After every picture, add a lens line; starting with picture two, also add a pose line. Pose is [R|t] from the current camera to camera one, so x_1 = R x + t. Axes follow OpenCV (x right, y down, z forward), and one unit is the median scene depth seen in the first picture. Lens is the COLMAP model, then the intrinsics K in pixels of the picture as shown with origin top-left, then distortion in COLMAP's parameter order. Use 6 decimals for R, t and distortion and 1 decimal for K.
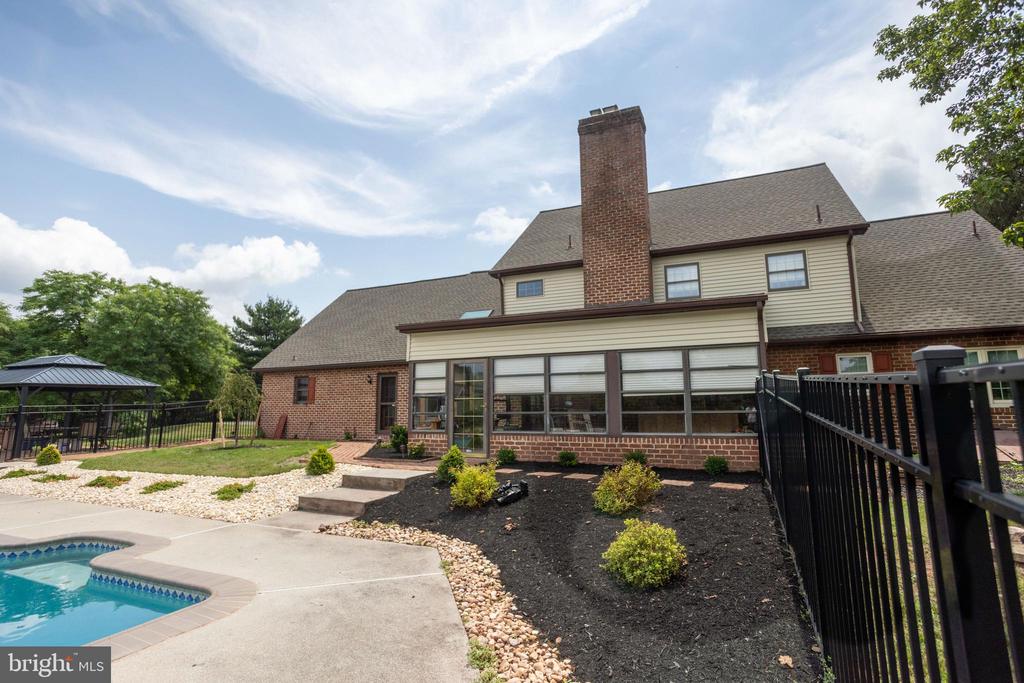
lens RADIAL K [[503.6, 0, 513.3], [0, 503.6, 340.2], [0, 0, 1]] dist [-0.005947, -0.000076]
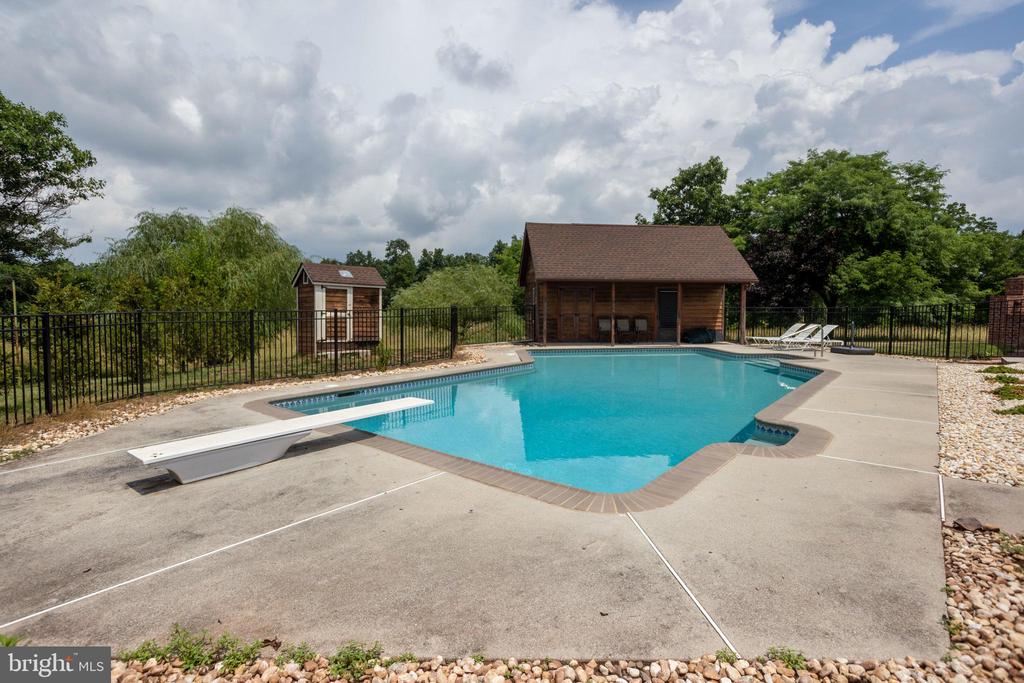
lens RADIAL K [[503.6, 0, 511.2], [0, 503.6, 336.7], [0, 0, 1]] dist [-0.005947, -0.000076]
pose [[-0.262166, 0.068583, -0.962583, 0.448022], [0.149647, 0.988295, 0.029658, 0.137512], [0.953349, -0.136273, -0.269361, 1.187474]]
